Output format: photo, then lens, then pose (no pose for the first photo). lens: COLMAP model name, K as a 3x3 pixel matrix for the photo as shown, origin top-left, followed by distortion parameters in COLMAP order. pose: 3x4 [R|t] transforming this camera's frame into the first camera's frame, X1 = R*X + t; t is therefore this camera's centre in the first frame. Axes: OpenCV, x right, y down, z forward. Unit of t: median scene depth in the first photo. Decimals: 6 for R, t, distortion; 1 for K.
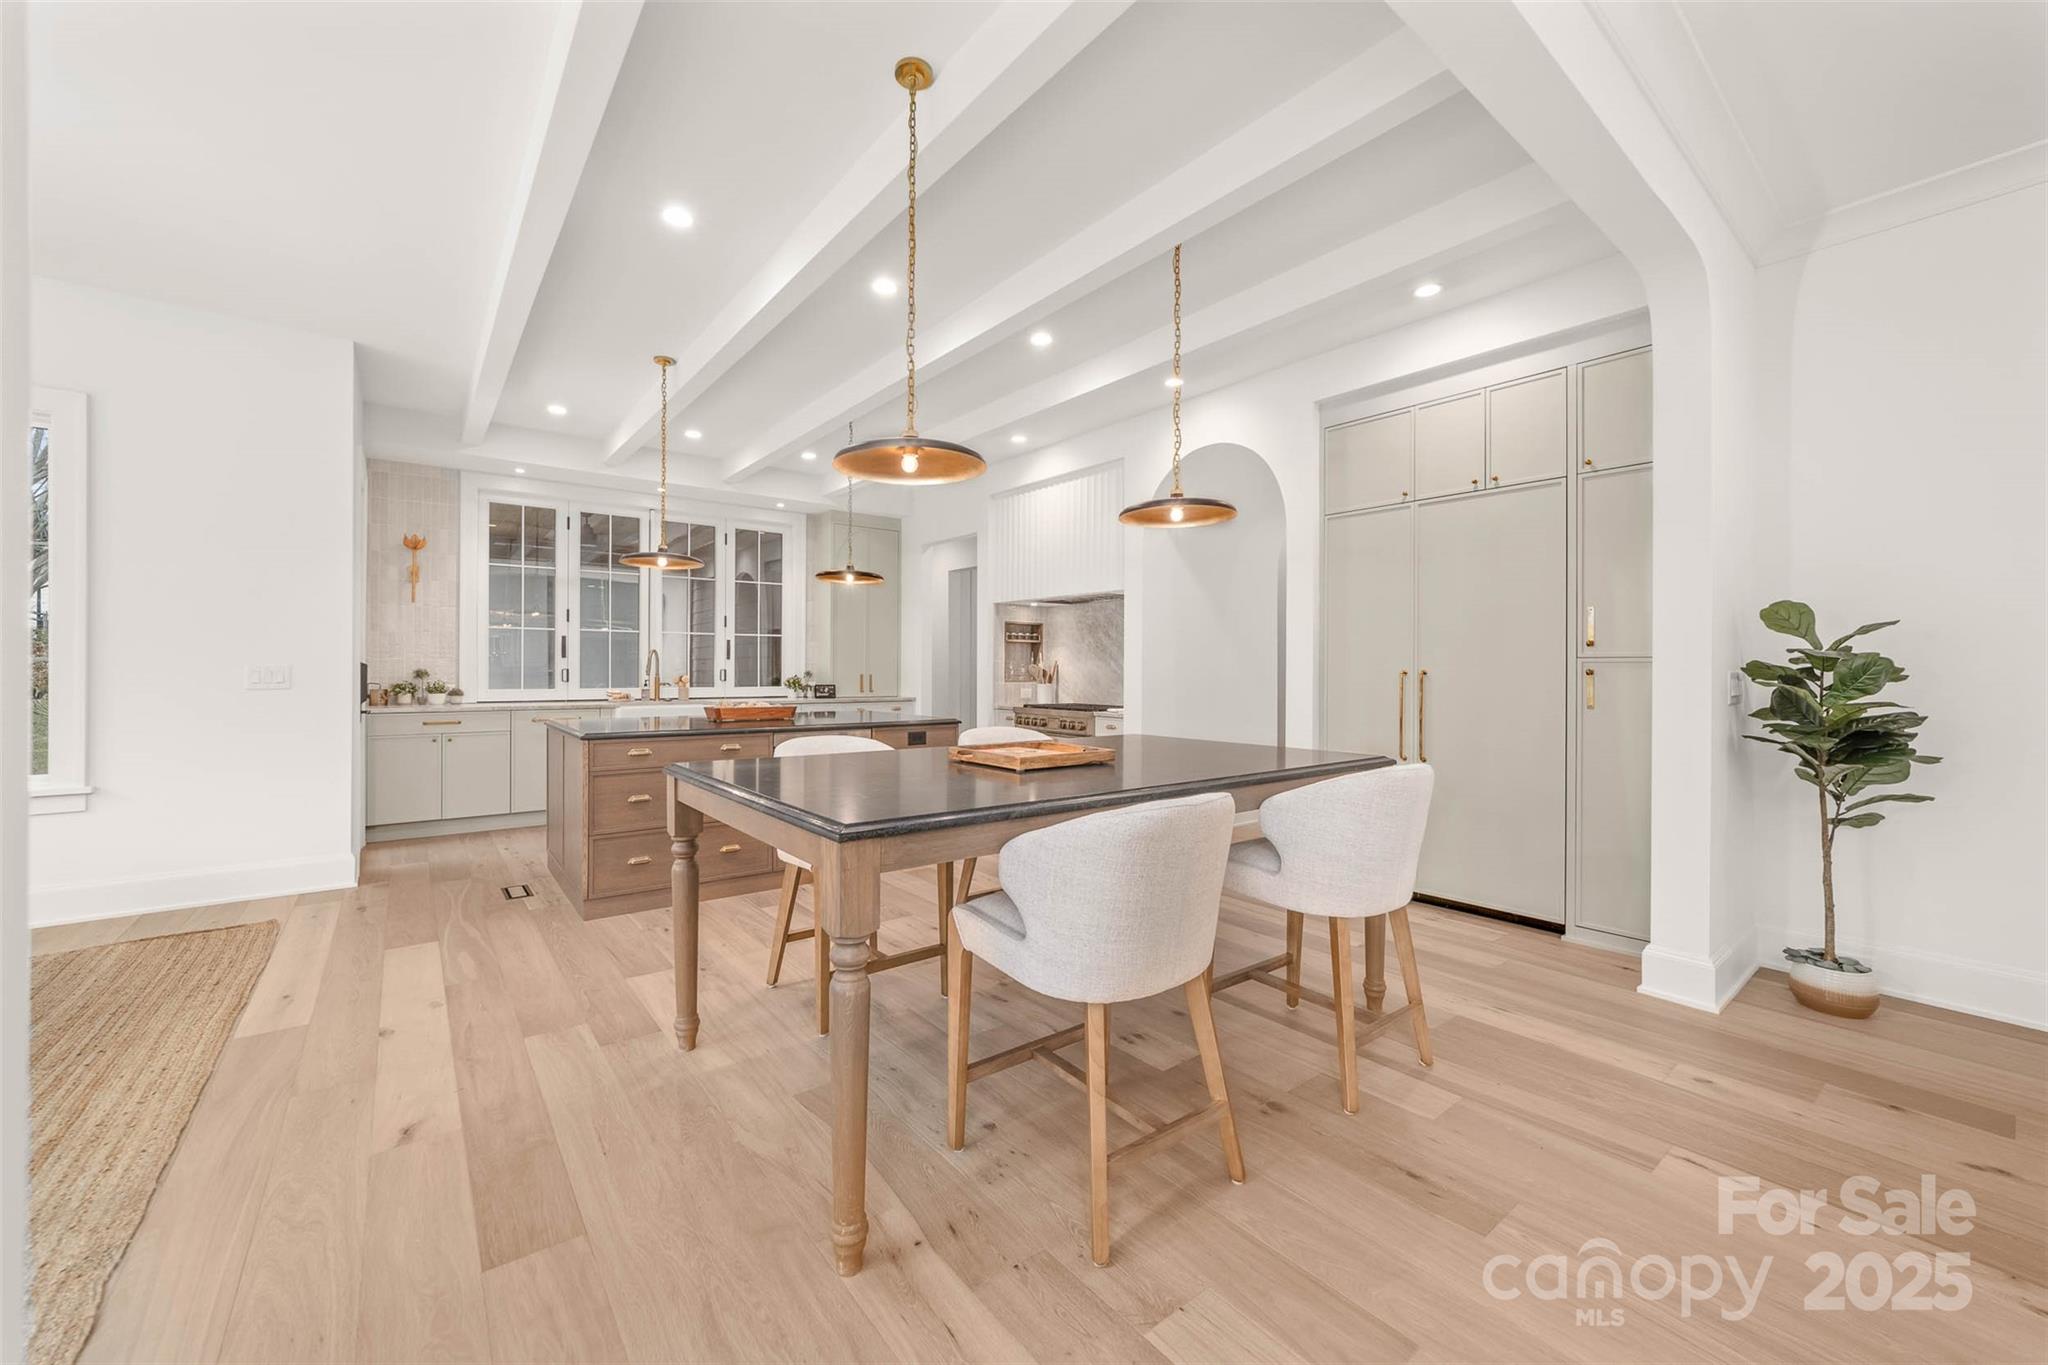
lens RADIAL K [[791.9, 0, 1024.5], [0, 791.9, 667.3], [0, 0, 1]] dist [-0.017754, 0.000006]
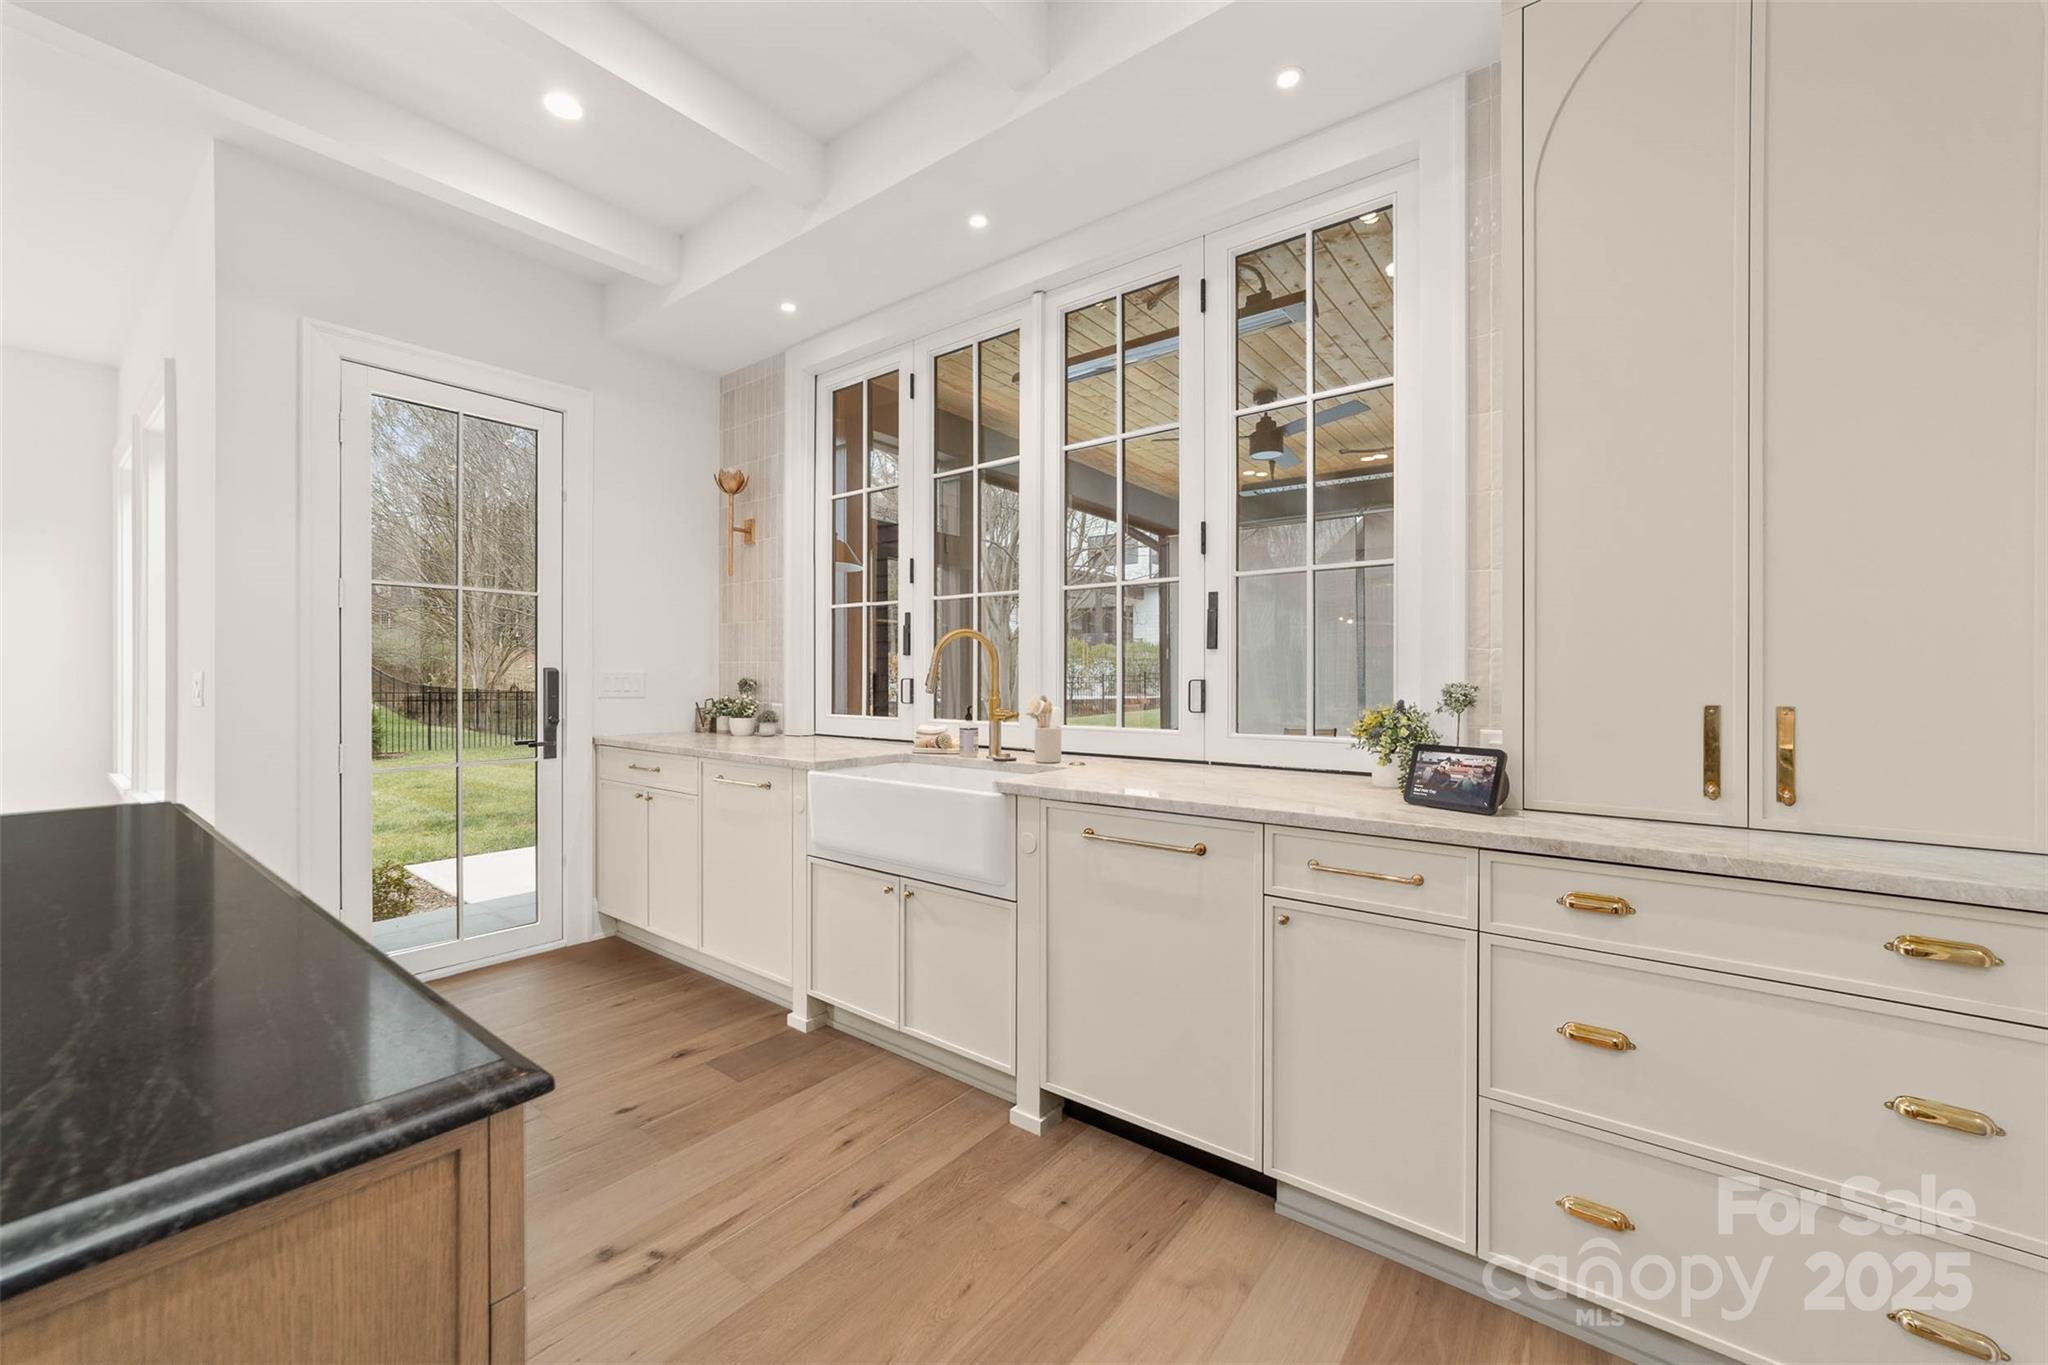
lens RADIAL K [[809.1, 0, 1006.6], [0, 809.1, 682.9], [0, 0, 1]] dist [0.000319, 0.000064]
pose [[0.231927, 0.003623, -0.972726, -0.075406], [0.001327, 0.999991, 0.004041, 0.003601], [0.972732, -0.002228, 0.231921, 1.048646]]
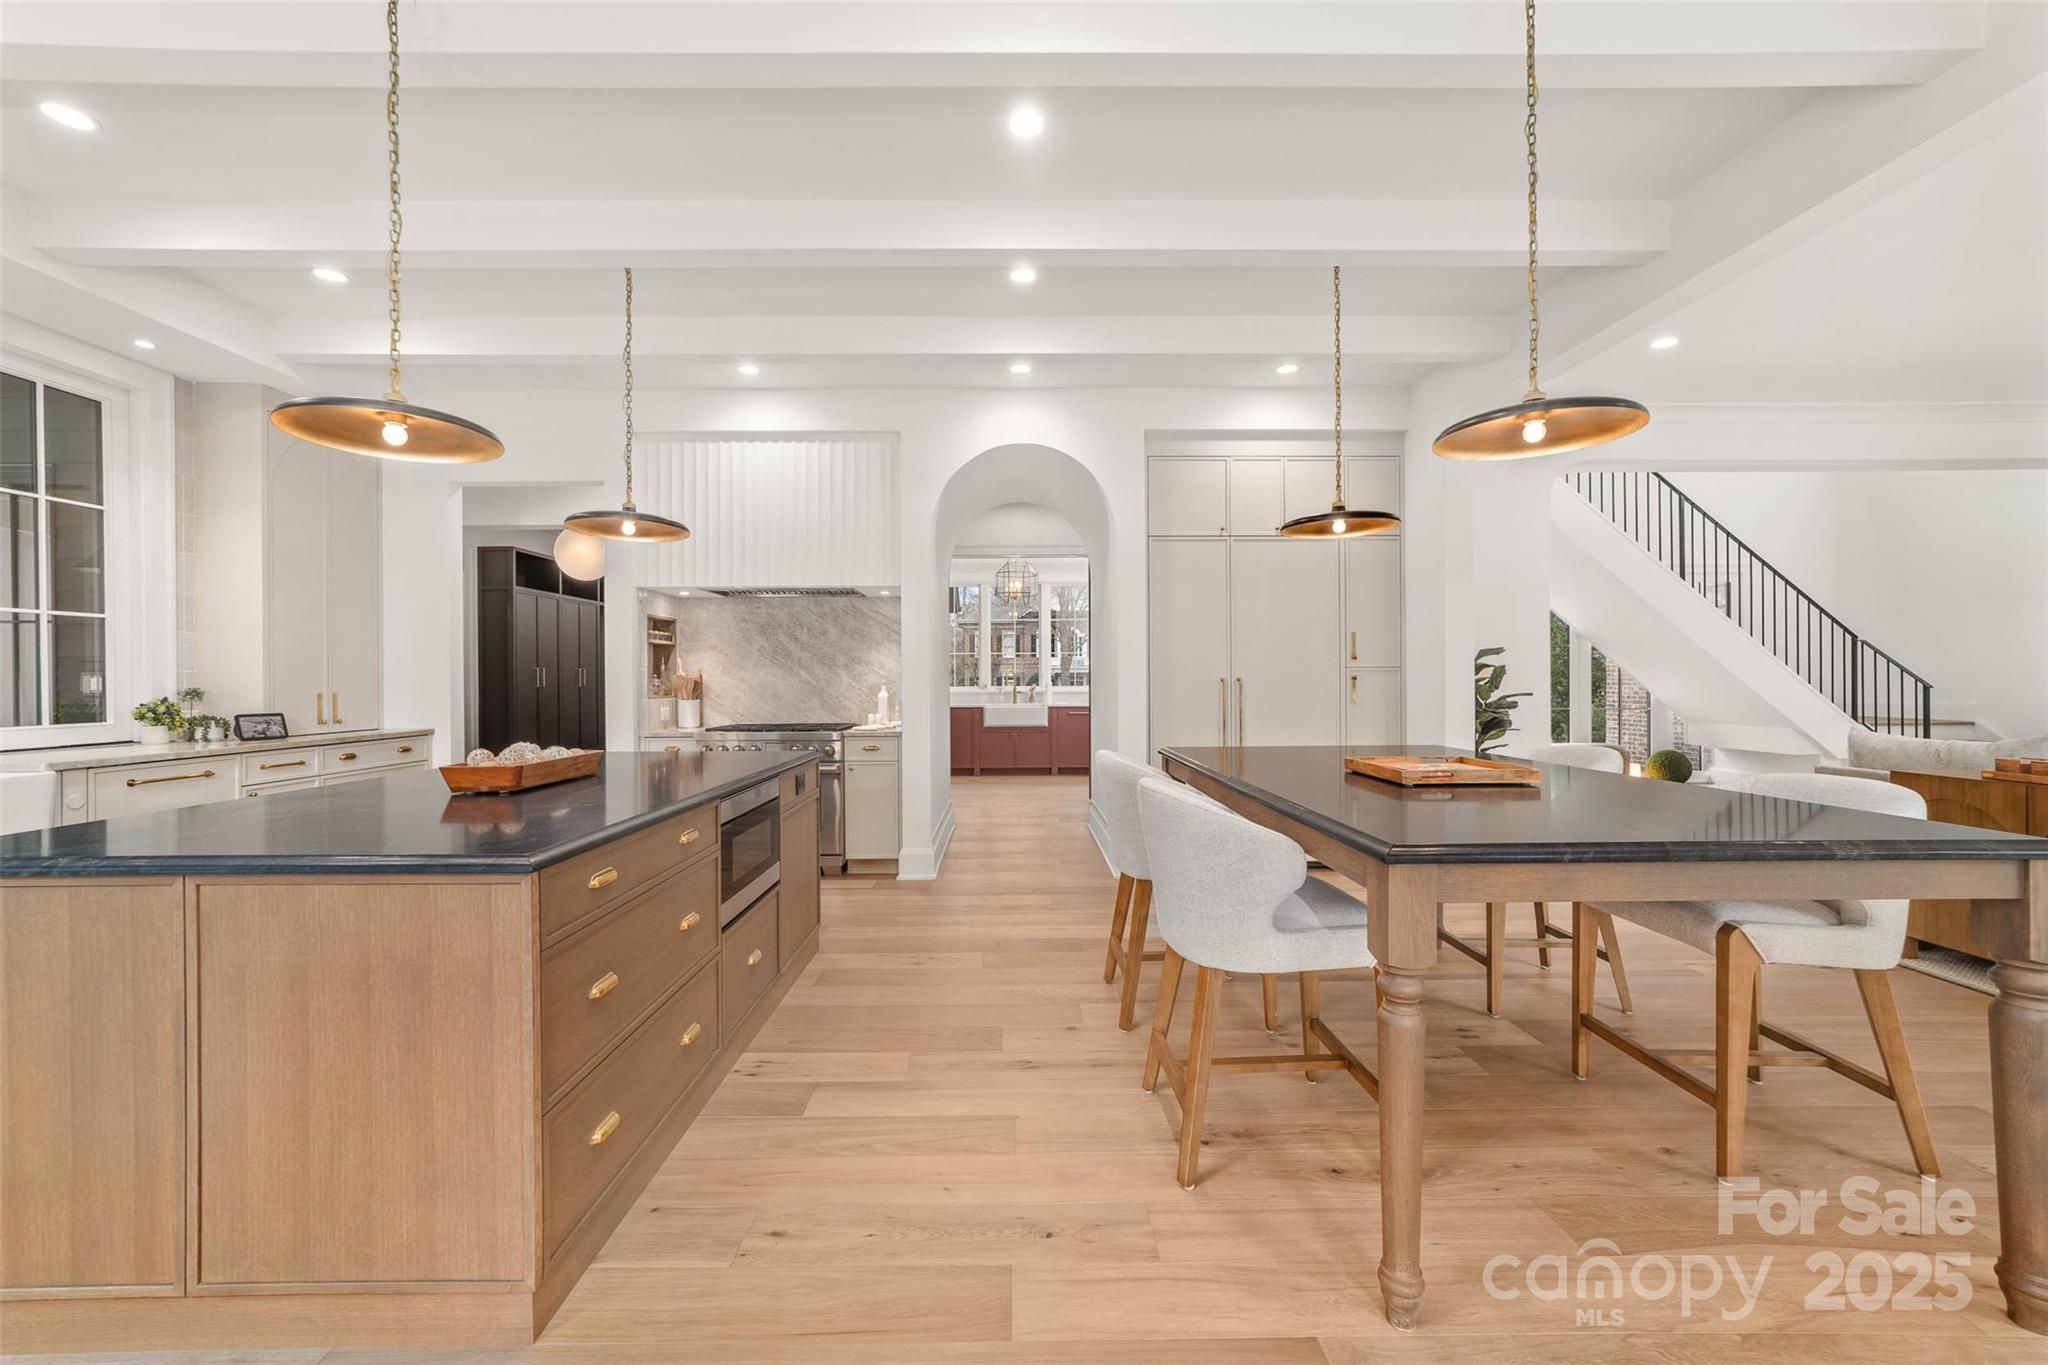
lens RADIAL K [[784.5, 0, 1018.9], [0, 784.5, 676.4], [0, 0, 1]] dist [-0.017050, 0.004785]
pose [[0.613685, -0.005083, 0.789535, -0.445087], [0.006126, 0.999980, 0.001676, -0.001490], [-0.789527, 0.003809, 0.613704, 0.362071]]
